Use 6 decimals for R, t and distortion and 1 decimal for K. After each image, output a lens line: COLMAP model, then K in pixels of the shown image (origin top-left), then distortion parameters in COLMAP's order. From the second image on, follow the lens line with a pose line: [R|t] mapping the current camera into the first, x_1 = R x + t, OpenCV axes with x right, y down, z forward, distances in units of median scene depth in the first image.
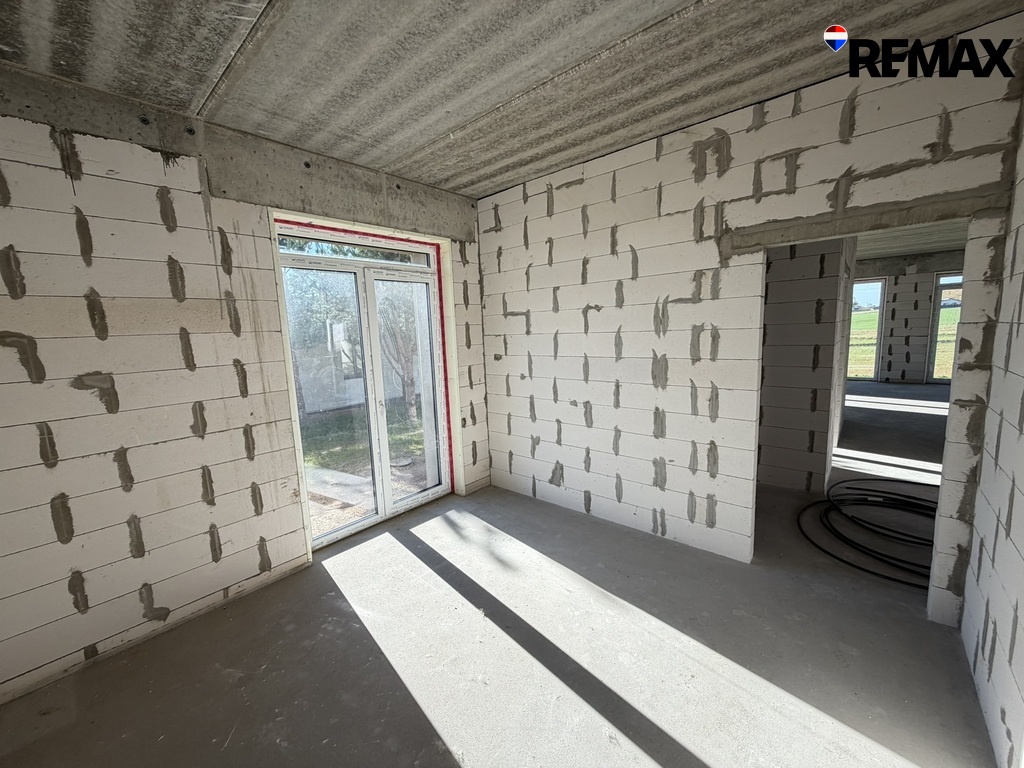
lens RADIAL K [[406.9, 0, 508.5], [0, 406.9, 383.8], [0, 0, 1]] dist [-0.000617, -0.000445]
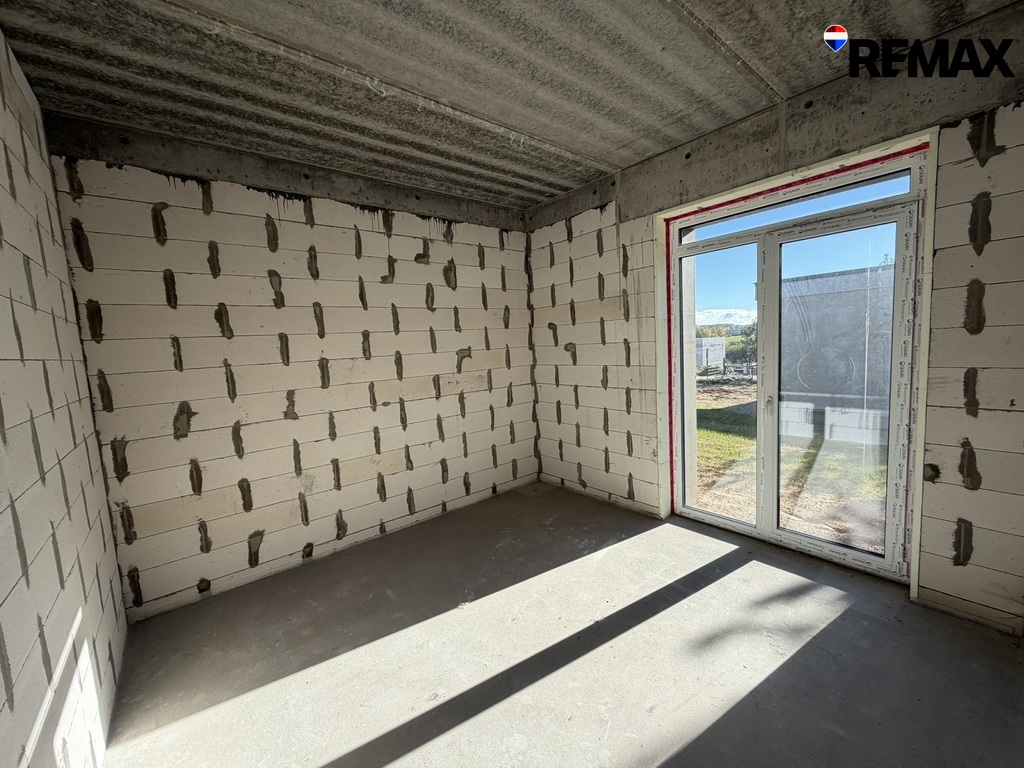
lens RADIAL K [[406.9, 0, 508.5], [0, 406.9, 383.8], [0, 0, 1]] dist [-0.000617, -0.000445]
pose [[-0.157933, 0.151462, -0.975765, 0.762303], [-0.069539, 0.984007, 0.163996, -0.108713], [0.984998, 0.093754, -0.144875, 0.826204]]
